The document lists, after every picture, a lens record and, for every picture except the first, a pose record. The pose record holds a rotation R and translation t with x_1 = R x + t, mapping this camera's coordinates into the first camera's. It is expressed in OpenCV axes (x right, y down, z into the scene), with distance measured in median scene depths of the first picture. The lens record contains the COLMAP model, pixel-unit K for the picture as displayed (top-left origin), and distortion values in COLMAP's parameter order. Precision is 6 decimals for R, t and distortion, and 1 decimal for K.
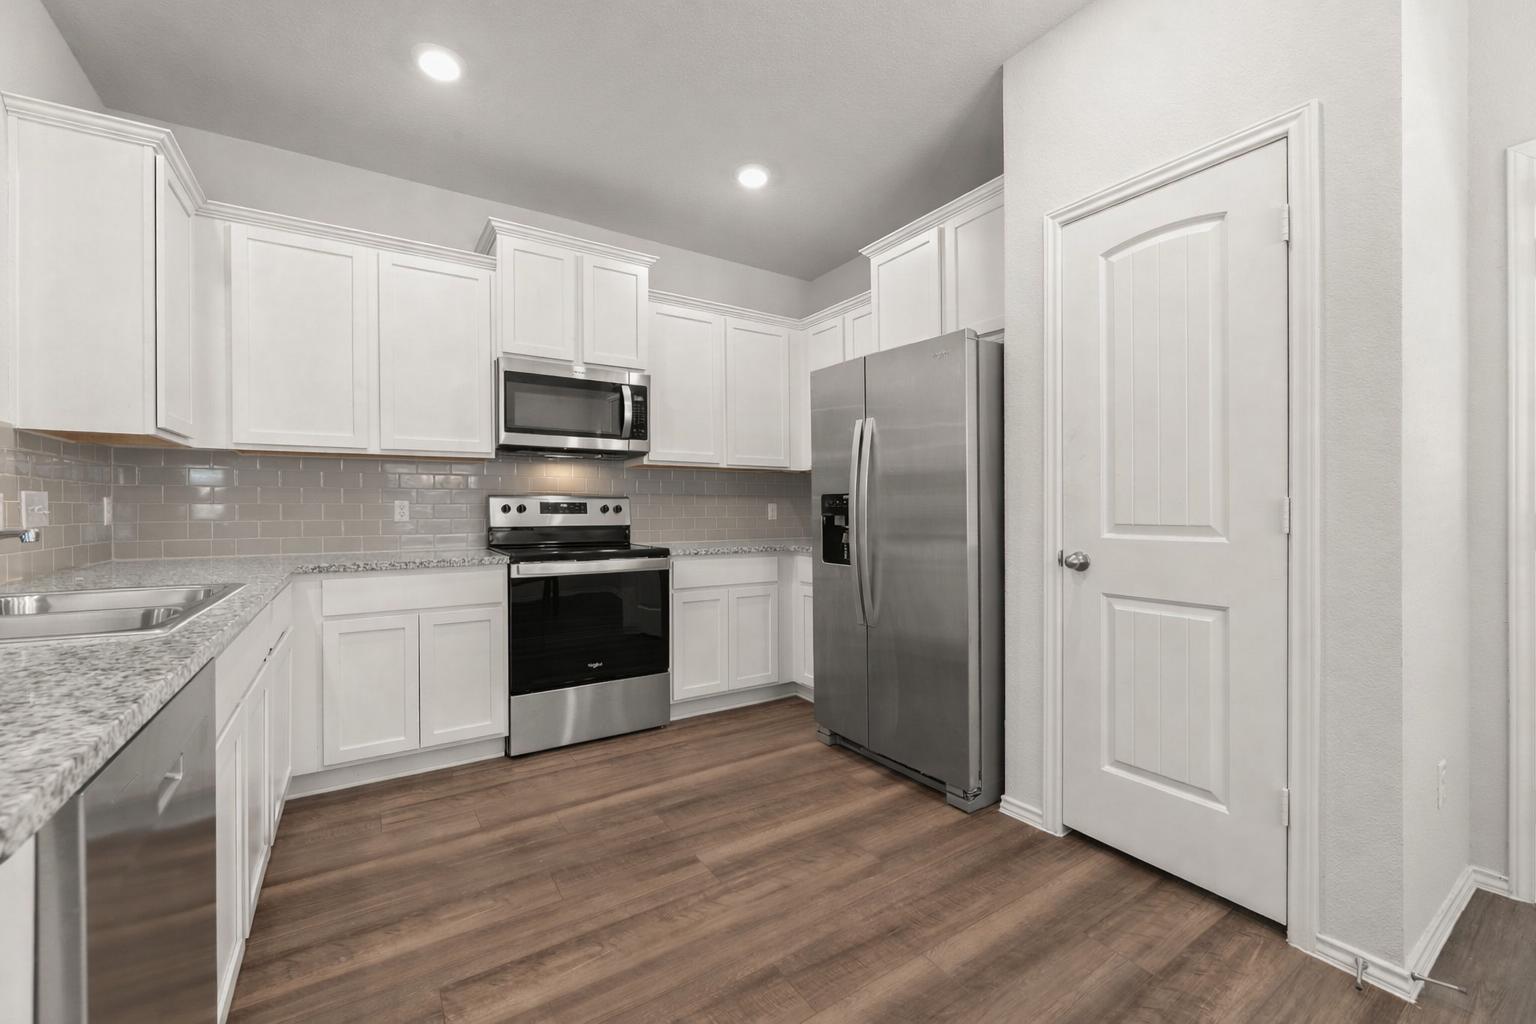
lens RADIAL K [[614.0, 0, 768.0], [0, 614.0, 512.0], [0, 0, 1]] dist [-0.000259, -0.000034]
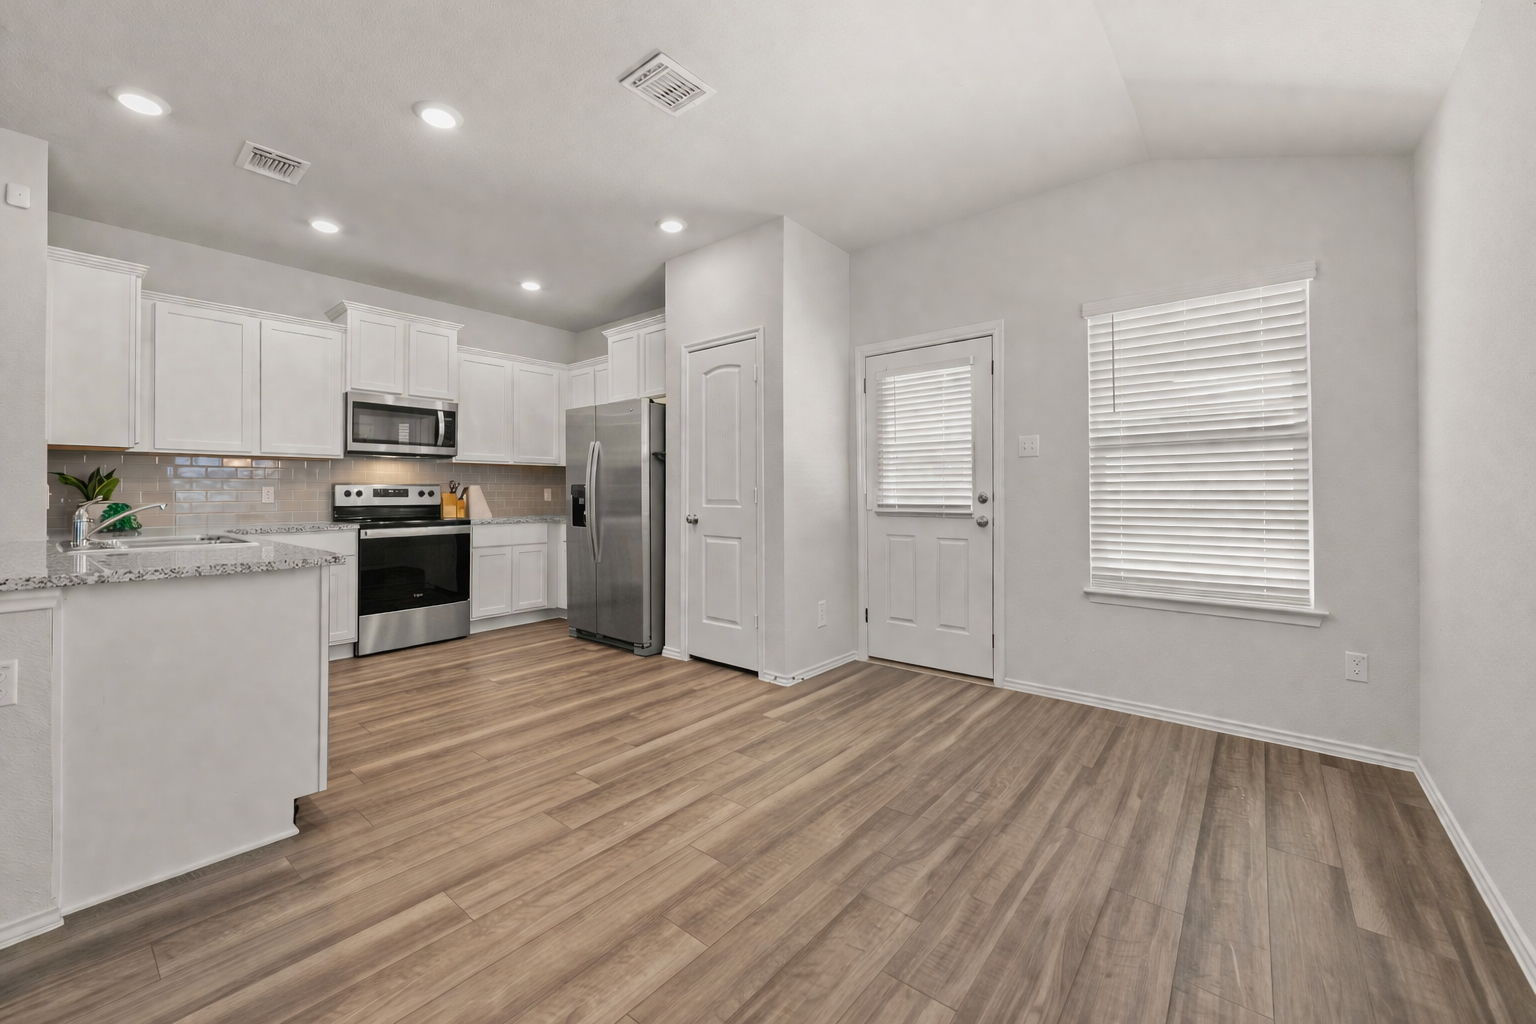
lens RADIAL K [[596.6, 0, 725.8], [0, 596.6, 479.1], [0, 0, 1]] dist [-0.000120, 0.000016]
pose [[0.967193, 0.003260, 0.254022, 0.078181], [0.003644, 0.999637, -0.026703, 0.001296], [-0.254016, 0.026753, 0.966830, -0.612909]]
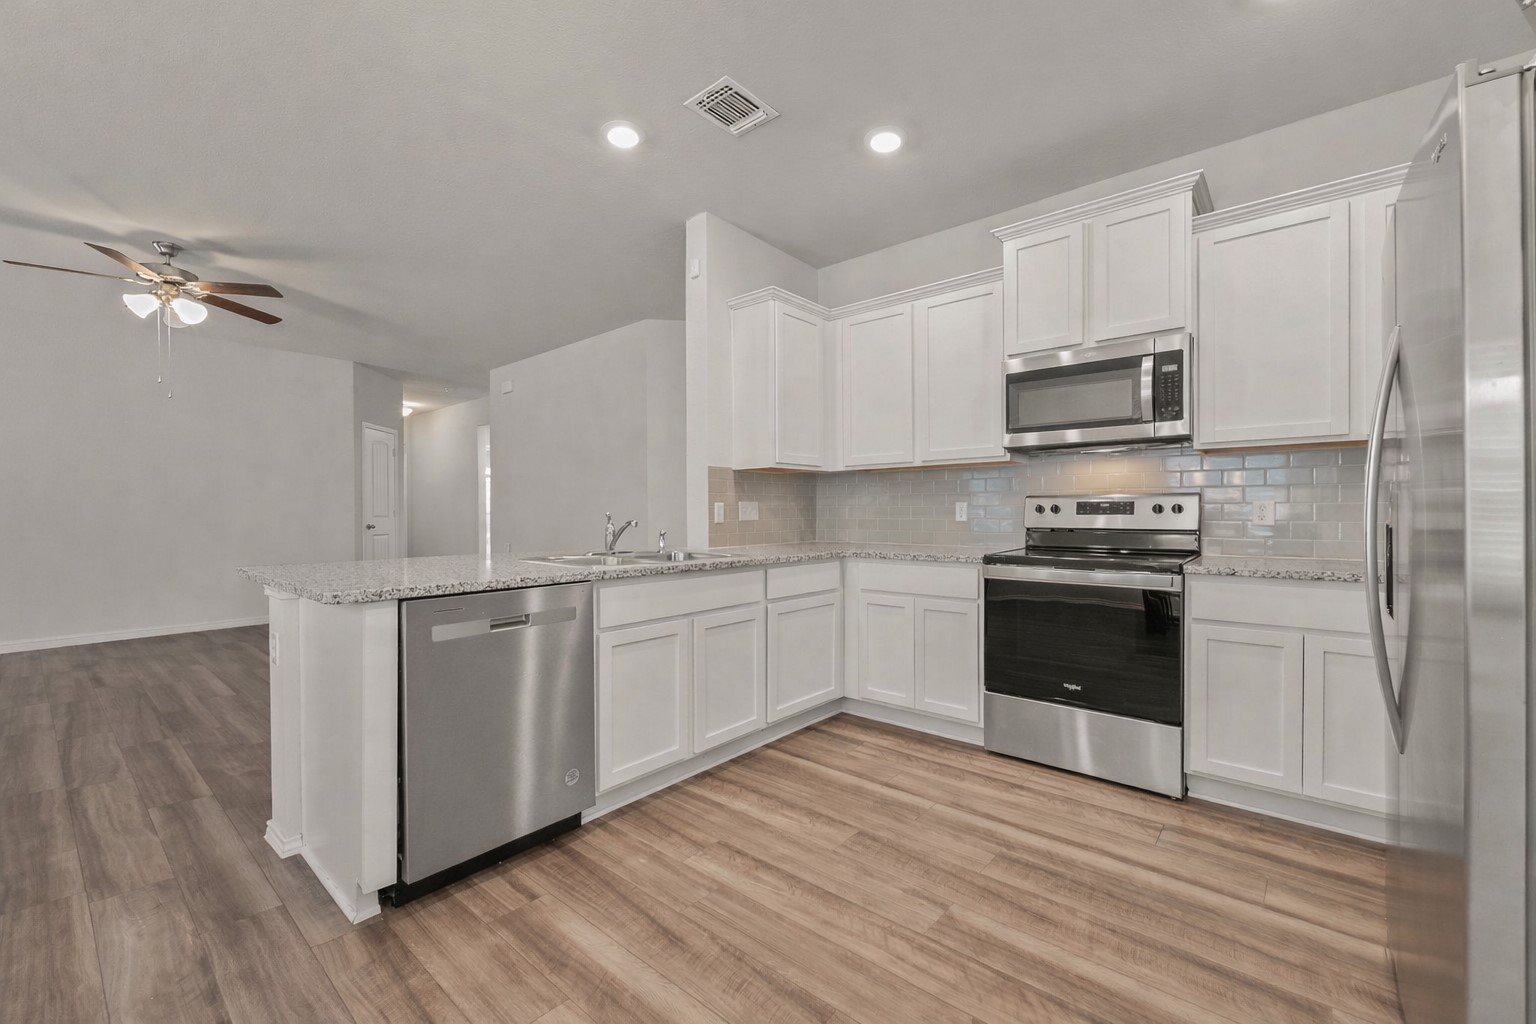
lens RADIAL K [[614.0, 0, 768.0], [0, 614.0, 512.0], [0, 0, 1]] dist [-0.000259, -0.000034]
pose [[0.293308, 0.001063, -0.956018, 0.417707], [-0.002144, 0.999998, 0.000455, -0.000367], [0.956016, 0.001917, 0.293309, 0.314337]]
